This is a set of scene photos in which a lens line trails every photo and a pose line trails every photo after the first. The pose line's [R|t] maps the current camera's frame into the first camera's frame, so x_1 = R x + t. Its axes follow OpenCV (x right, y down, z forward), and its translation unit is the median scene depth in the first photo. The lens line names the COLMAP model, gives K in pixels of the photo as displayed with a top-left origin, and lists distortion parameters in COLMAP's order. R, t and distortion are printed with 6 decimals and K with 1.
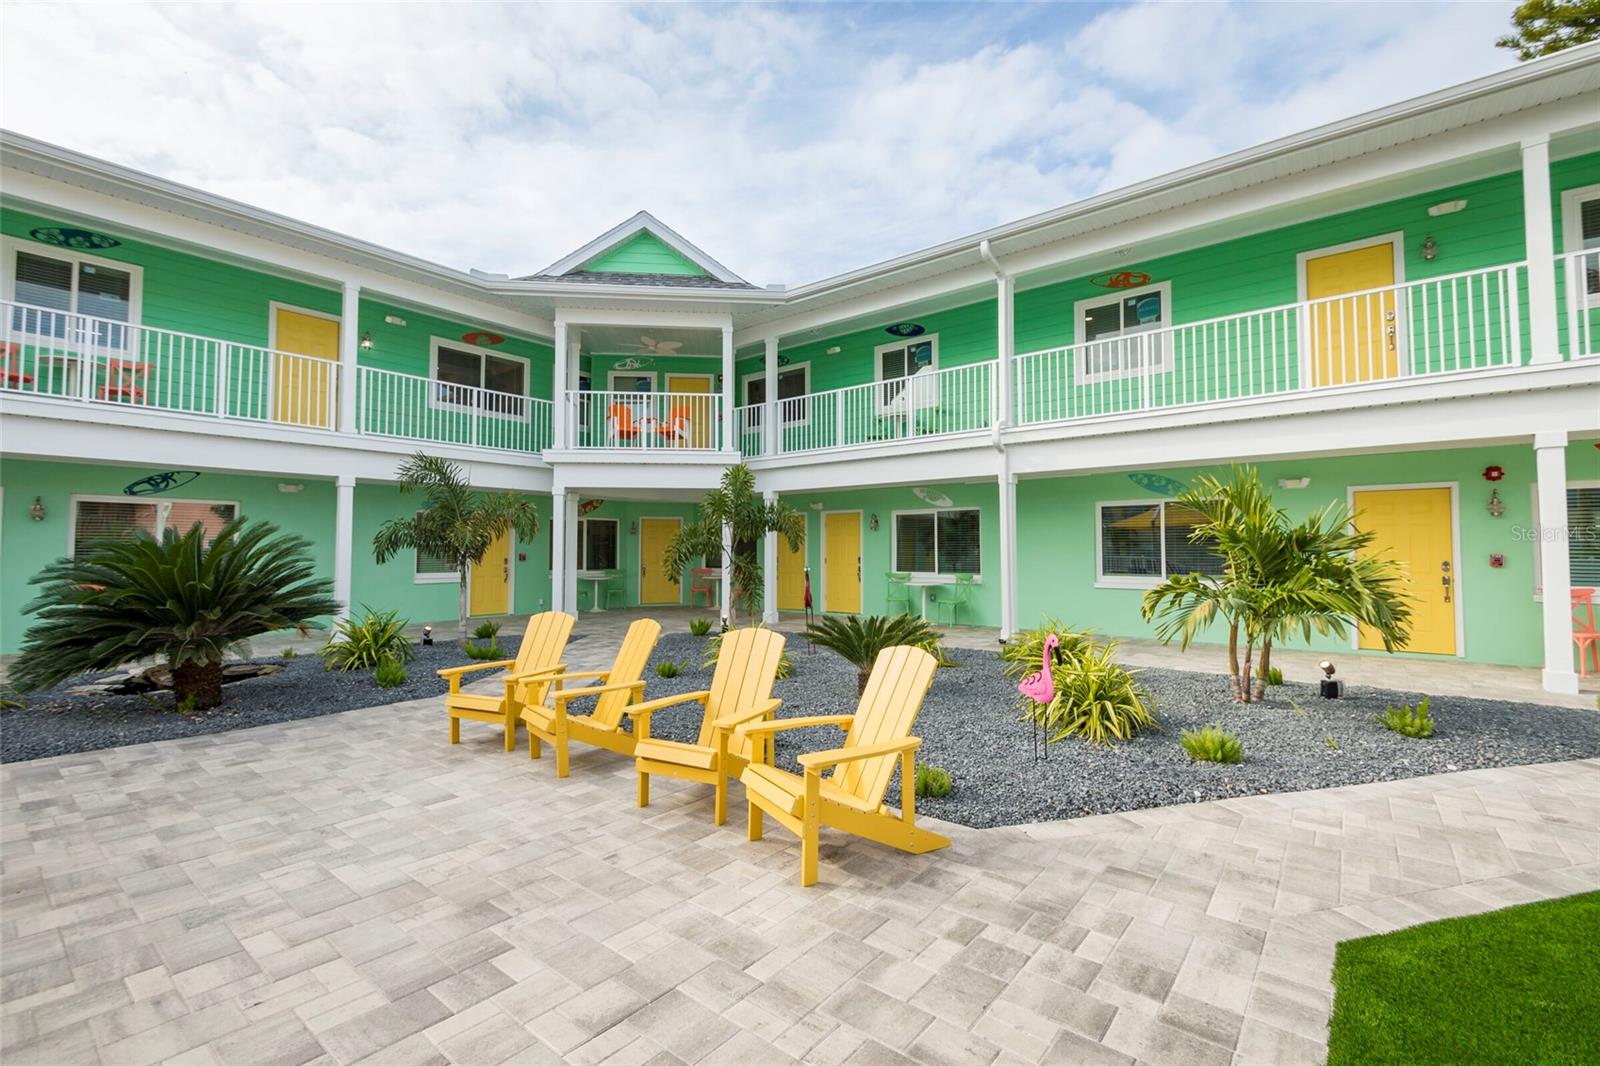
lens RADIAL K [[706.5, 0, 800.0], [0, 706.5, 533.0], [0, 0, 1]] dist [0.016807, -0.005629]
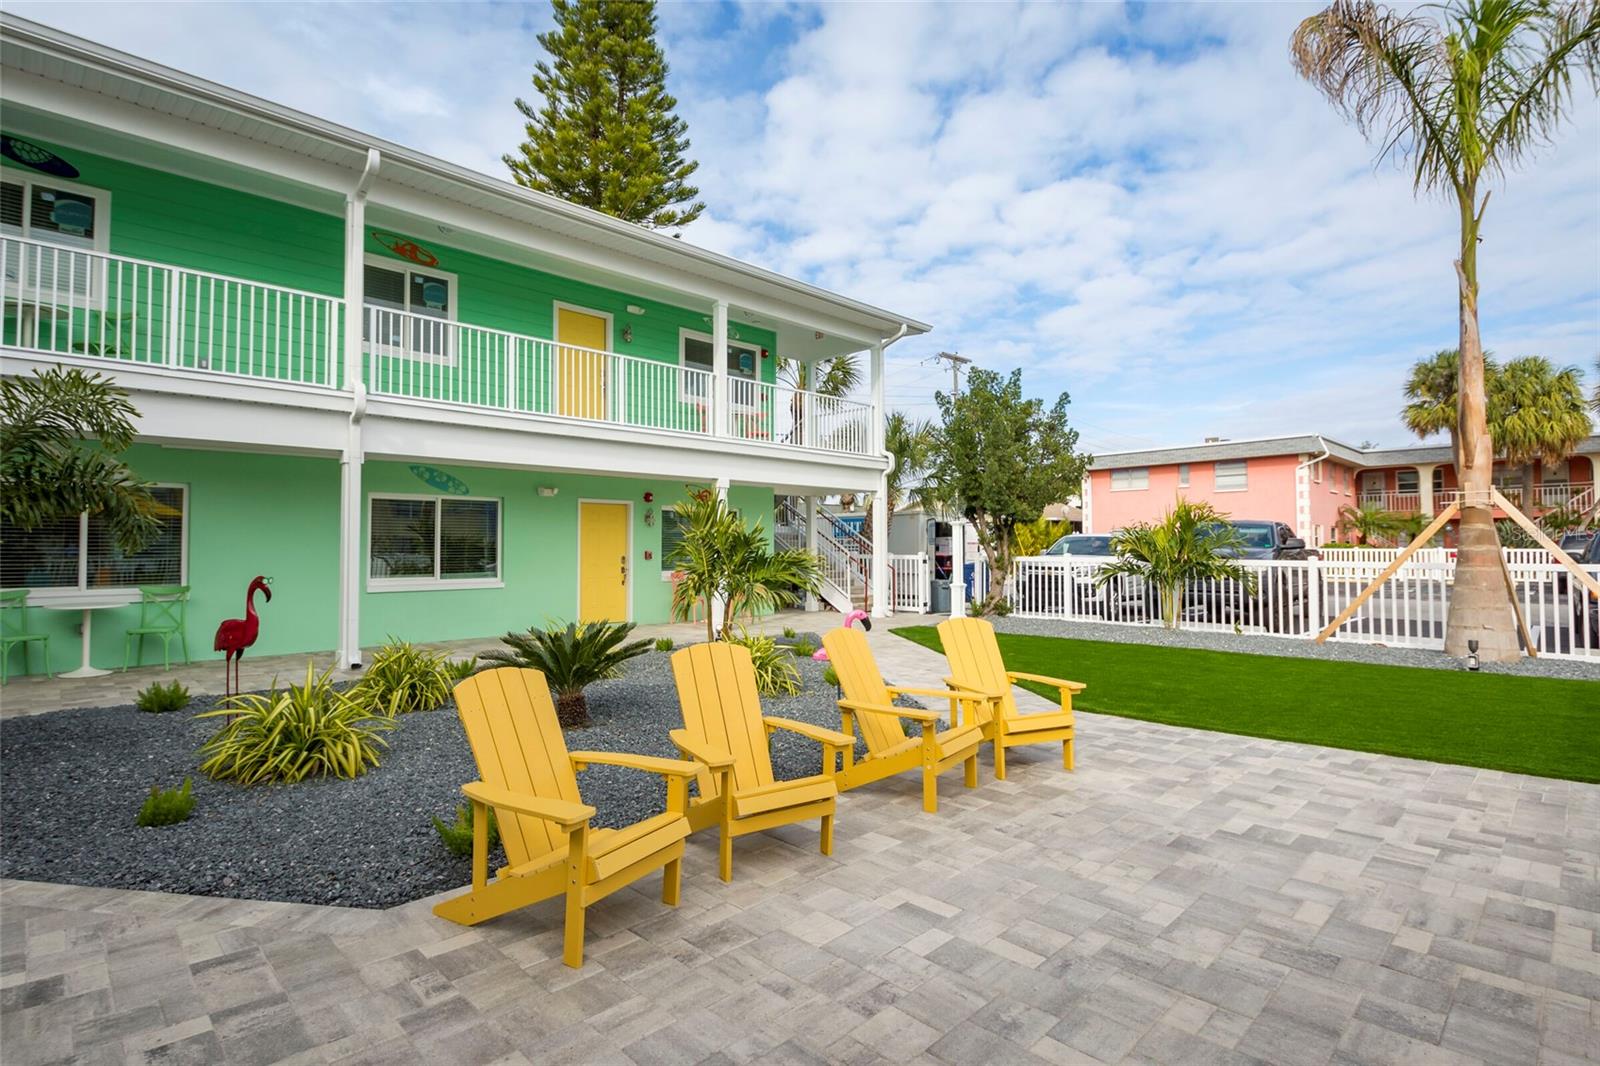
lens RADIAL K [[781.6, 0, 800.0], [0, 781.6, 533.0], [0, 0, 1]] dist [0.000036, -0.000691]
pose [[0.106142, 0.022026, 0.994107, -1.158285], [-0.023272, 0.999536, -0.019662, 0.028631], [-0.994079, -0.021048, 0.106605, 0.952595]]
